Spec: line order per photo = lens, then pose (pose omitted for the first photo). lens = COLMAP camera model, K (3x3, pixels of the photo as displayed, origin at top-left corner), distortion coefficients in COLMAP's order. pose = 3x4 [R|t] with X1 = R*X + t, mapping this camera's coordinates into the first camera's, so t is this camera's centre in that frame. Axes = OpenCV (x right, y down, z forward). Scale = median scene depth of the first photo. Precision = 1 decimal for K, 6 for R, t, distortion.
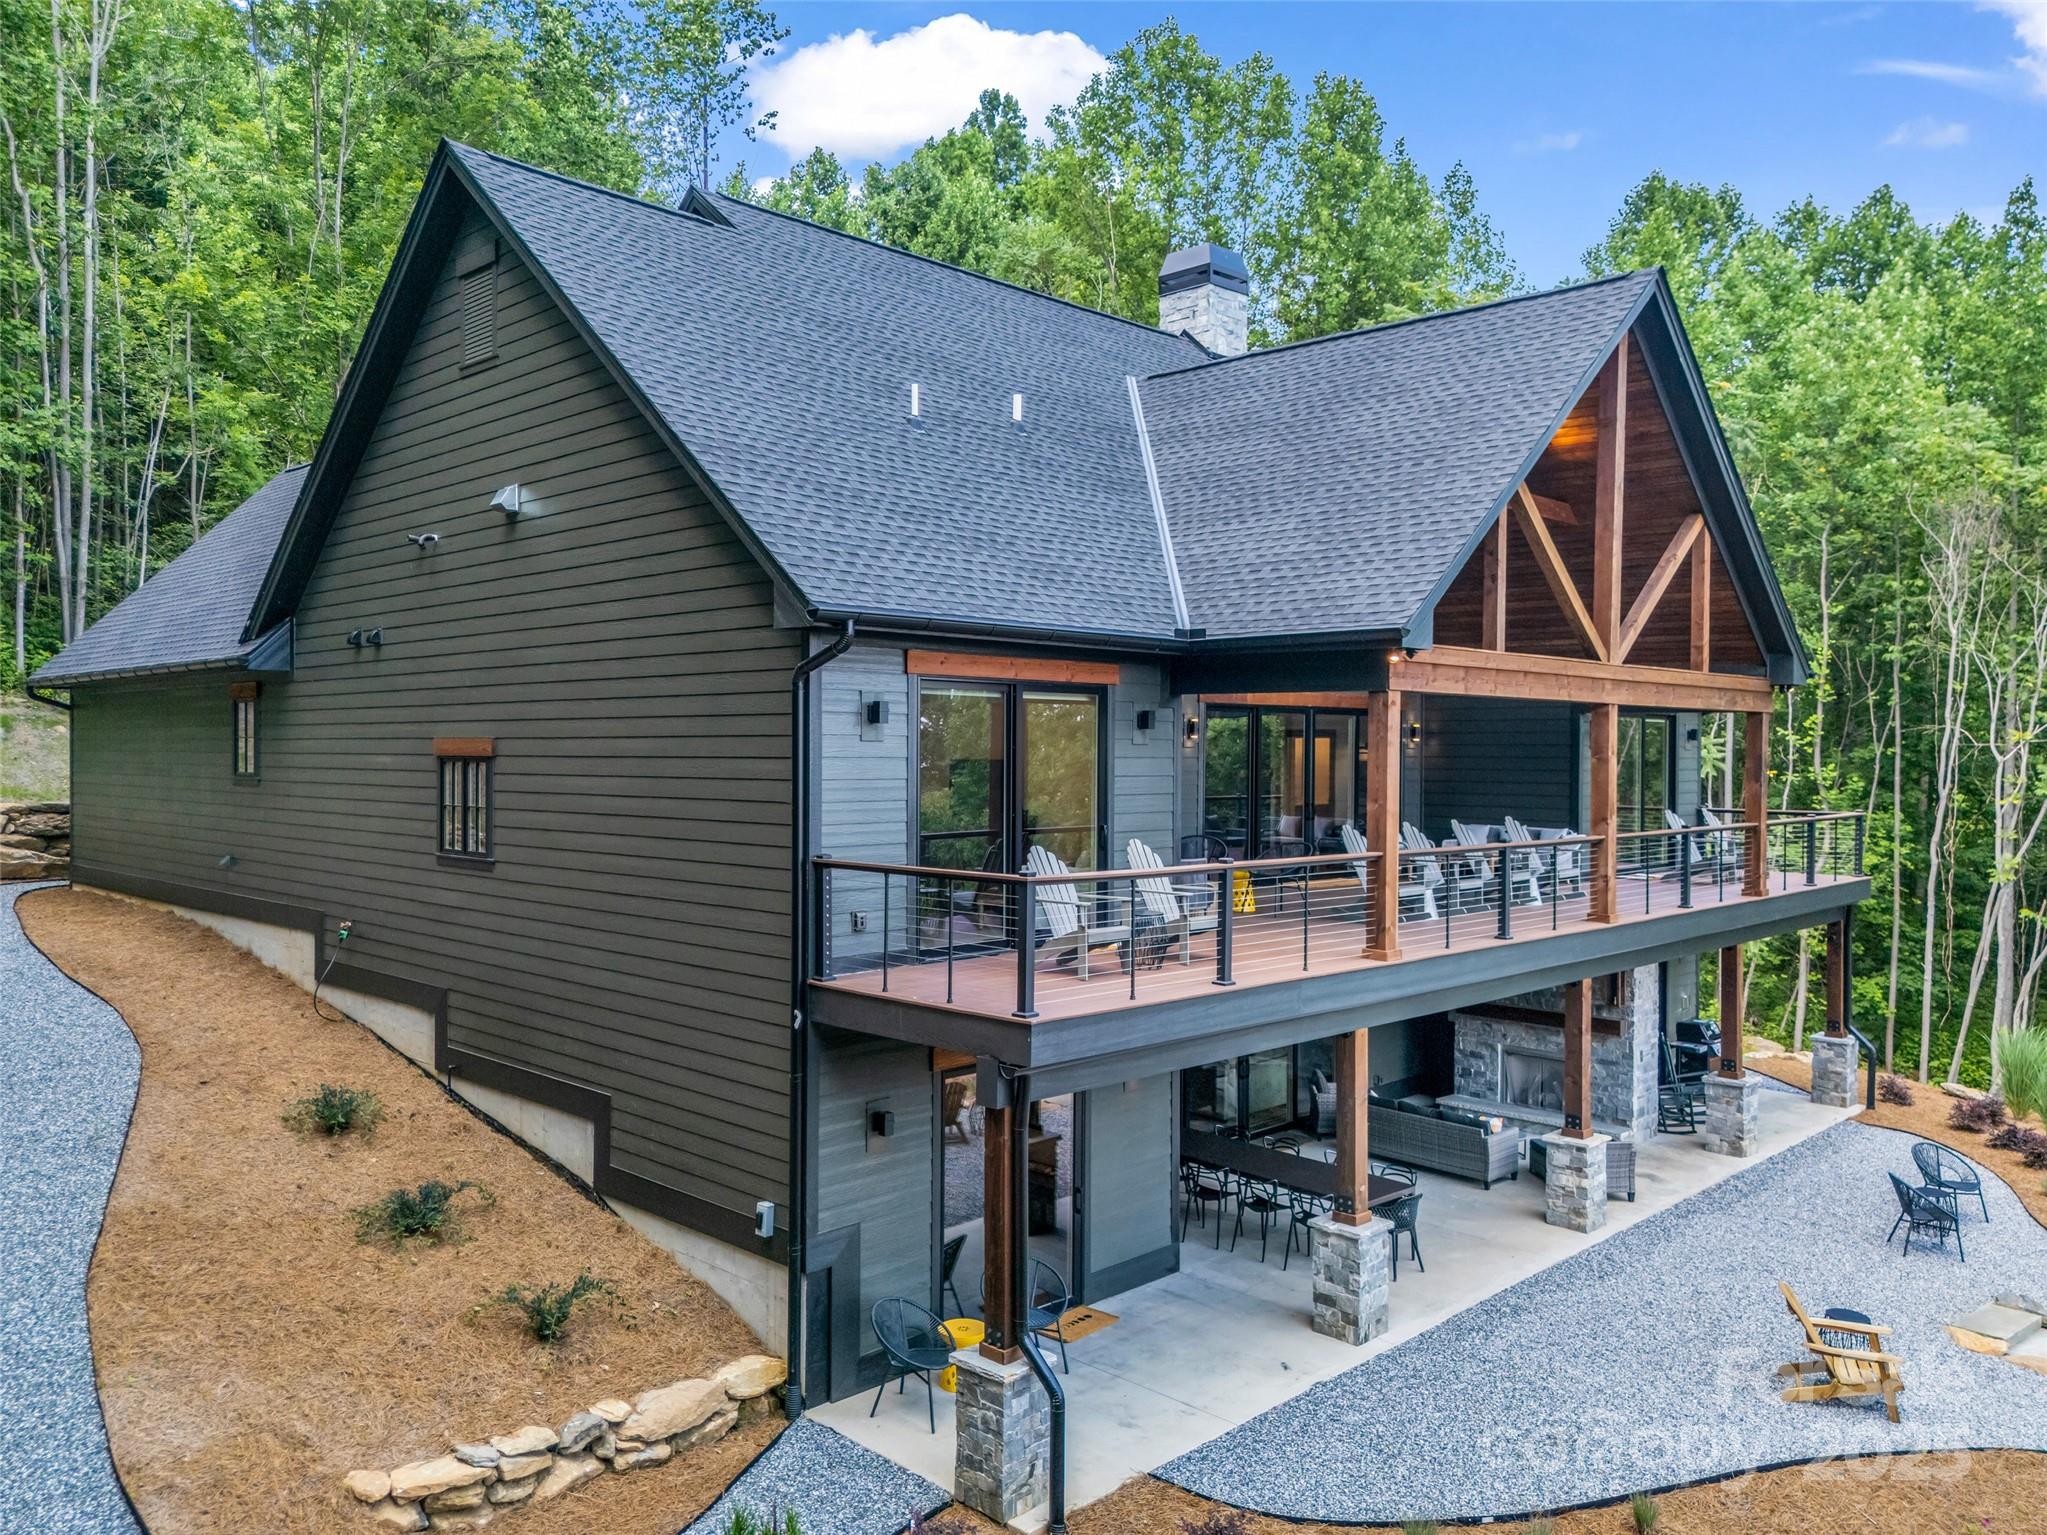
lens RADIAL K [[1529.7, 0, 1019.6], [0, 1529.7, 766.8], [0, 0, 1]] dist [0.063380, -0.052388]
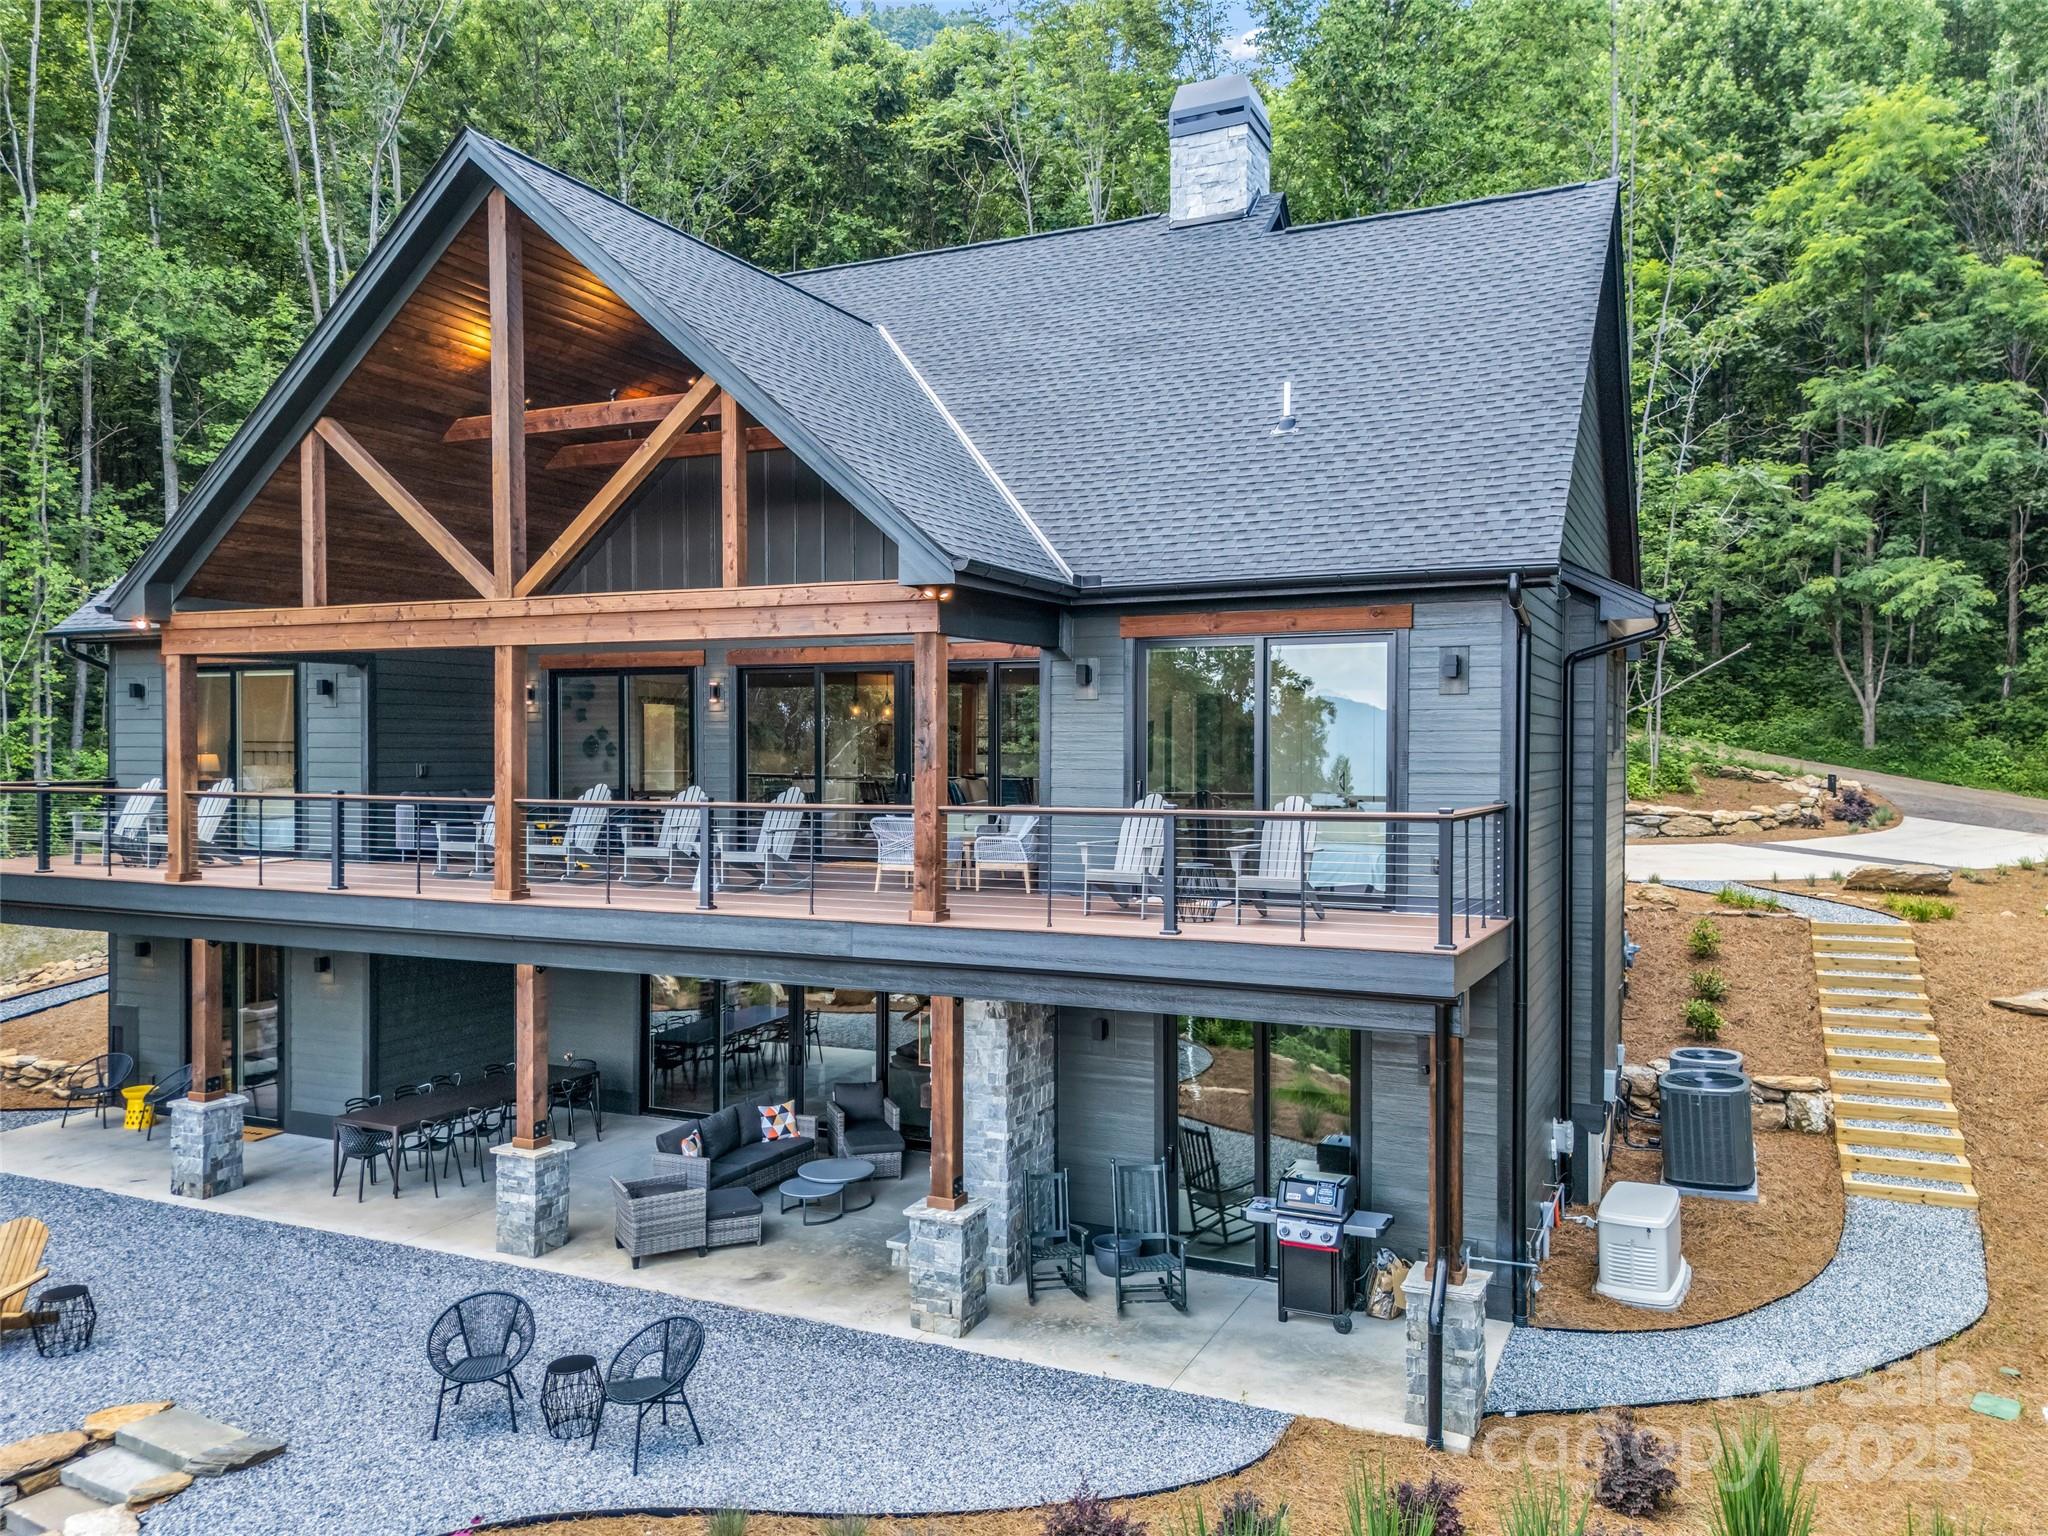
lens RADIAL K [[1530.5, 0, 1020.1], [0, 1530.5, 767.3], [0, 0, 1]] dist [0.063380, -0.052388]
pose [[0.329179, 0.005489, -0.944252, 1.413394], [-0.012608, 0.999920, 0.001418, 0.024302], [0.944183, 0.011438, 0.329222, 1.084294]]
